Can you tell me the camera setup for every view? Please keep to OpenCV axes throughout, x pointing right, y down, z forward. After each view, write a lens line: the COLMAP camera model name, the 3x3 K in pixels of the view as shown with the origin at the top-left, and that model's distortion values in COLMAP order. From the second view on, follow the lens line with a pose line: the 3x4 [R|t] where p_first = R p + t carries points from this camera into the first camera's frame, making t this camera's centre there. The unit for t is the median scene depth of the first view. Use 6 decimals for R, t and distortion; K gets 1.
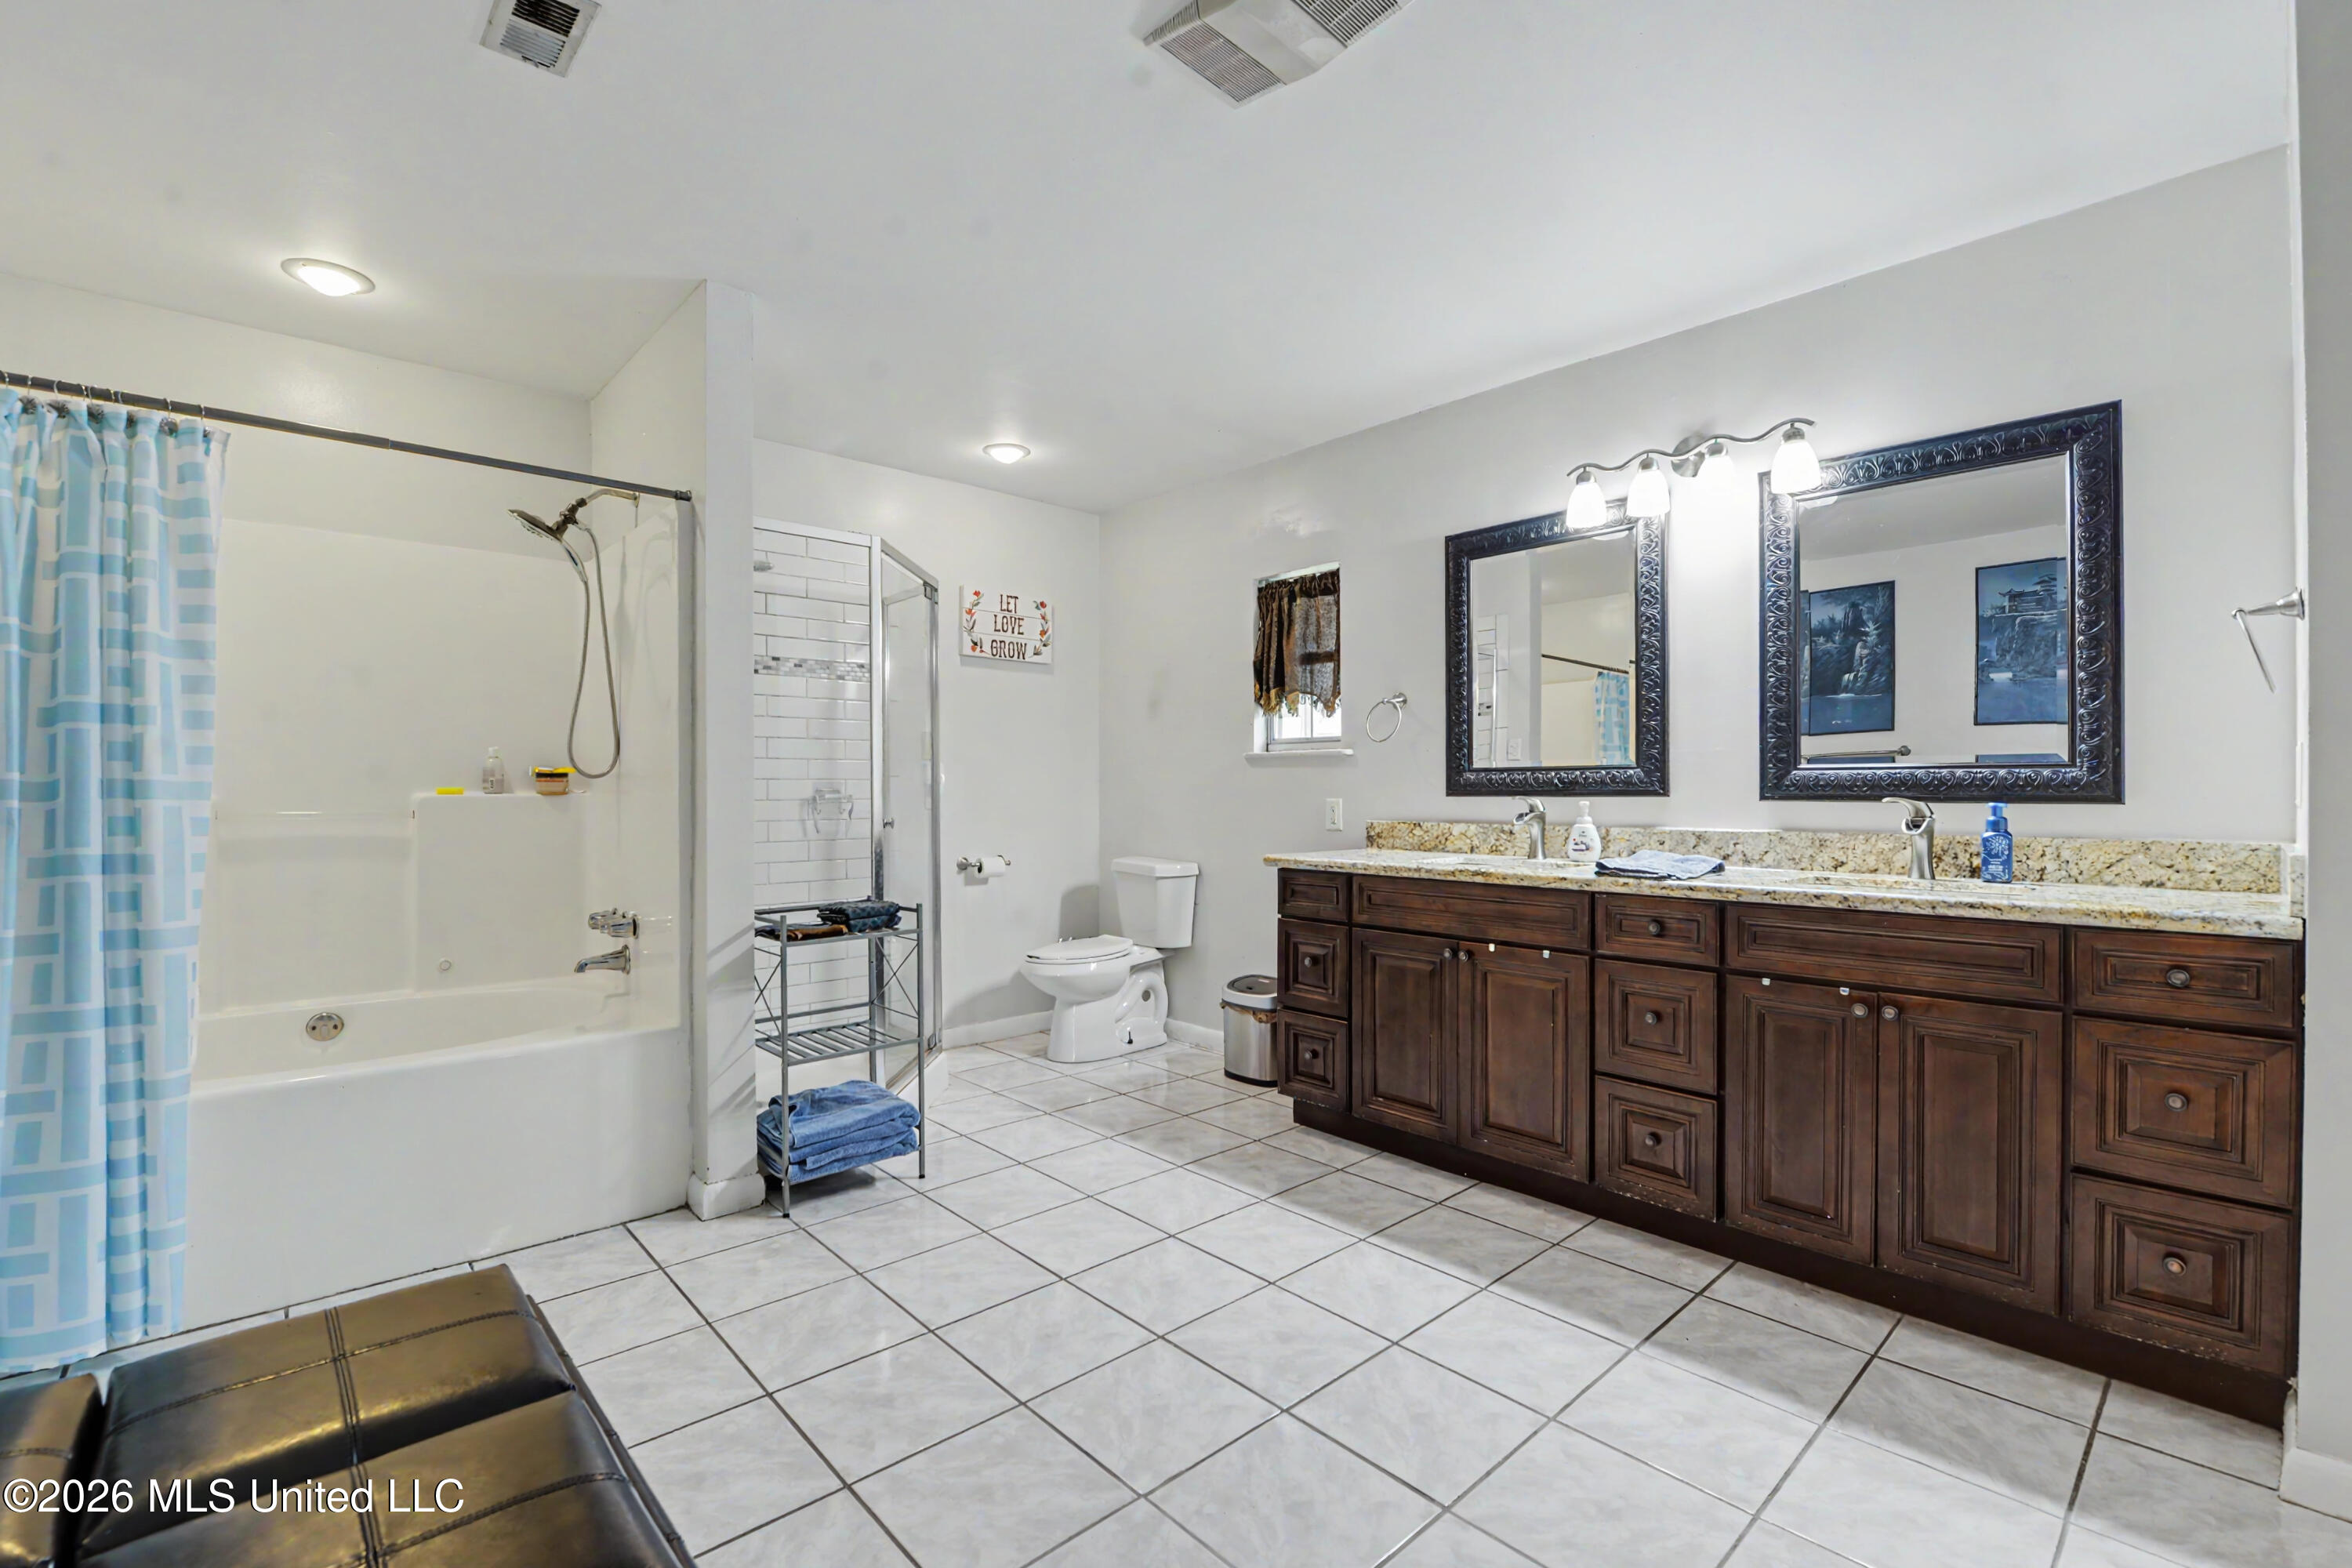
lens RADIAL K [[1013.0, 0, 1176.0], [0, 1013.0, 787.2], [0, 0, 1]] dist [-0.014513, -0.000477]
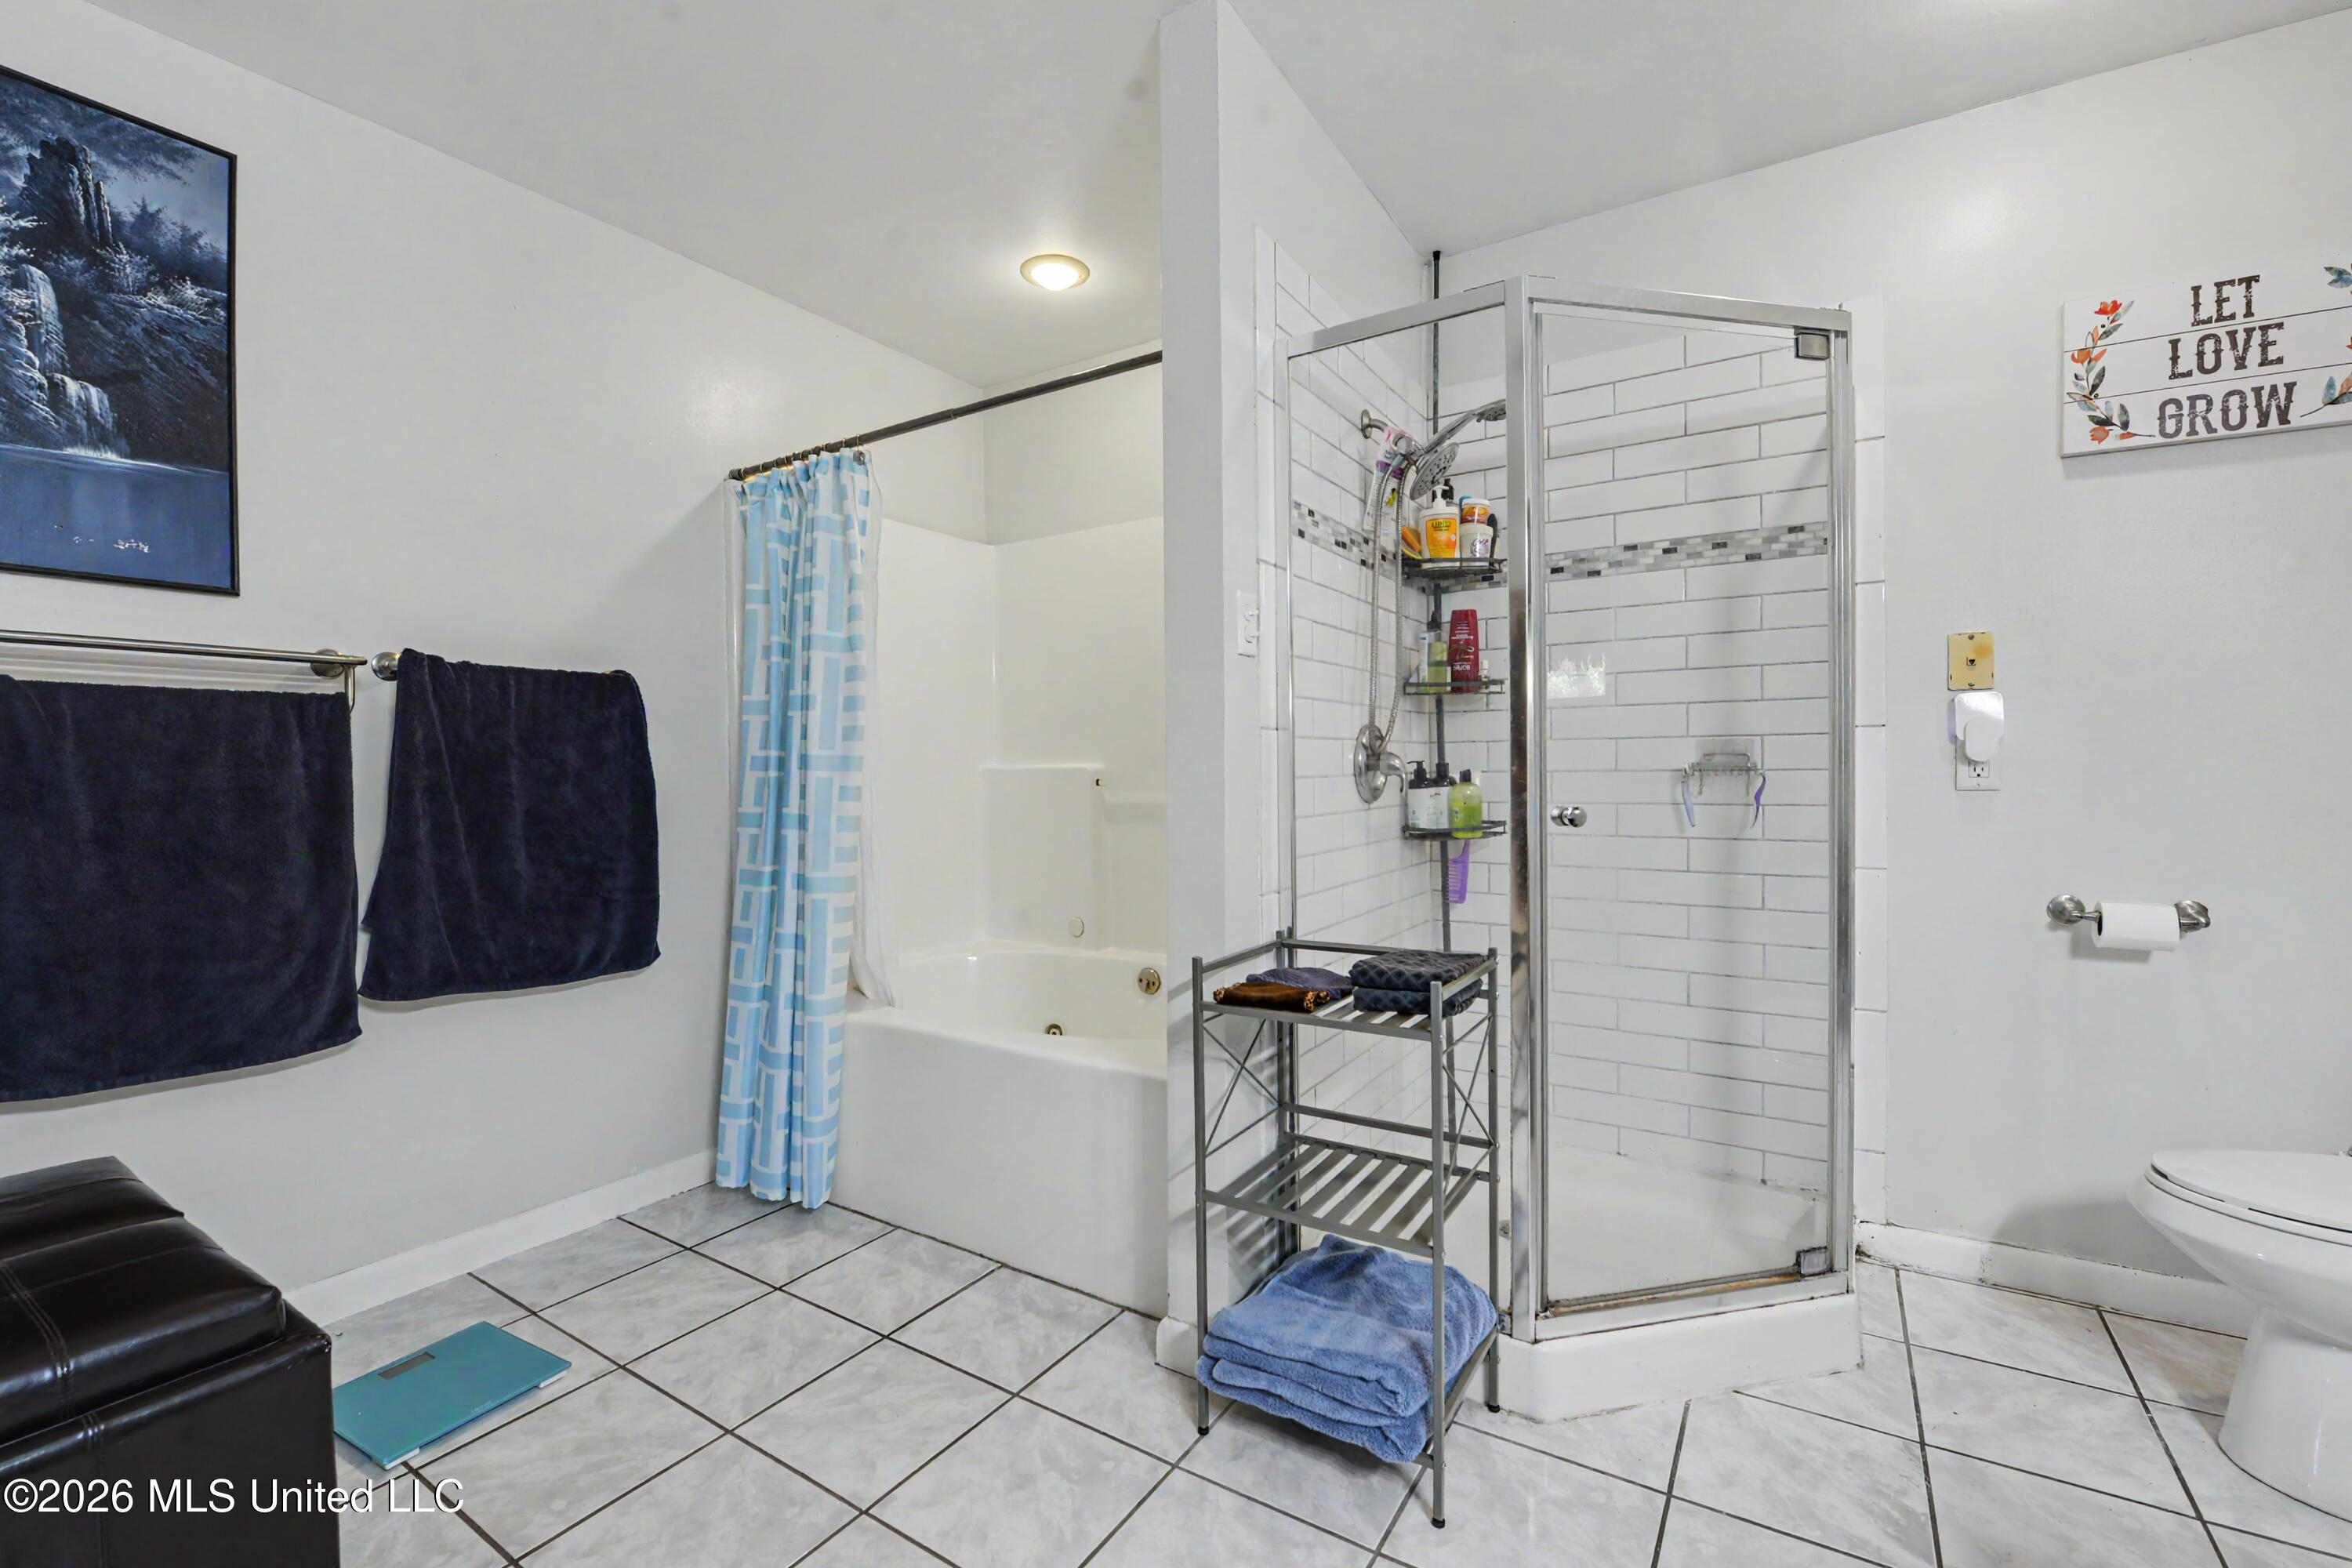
lens RADIAL K [[1013.0, 0, 1171.9], [0, 1013.0, 778.3], [0, 0, 1]] dist [-0.014513, -0.000477]
pose [[0.253089, 0.012160, -0.967366, 0.141935], [0.013284, 0.999783, 0.016043, 0.003638], [0.967352, -0.016911, 0.252873, 0.544088]]
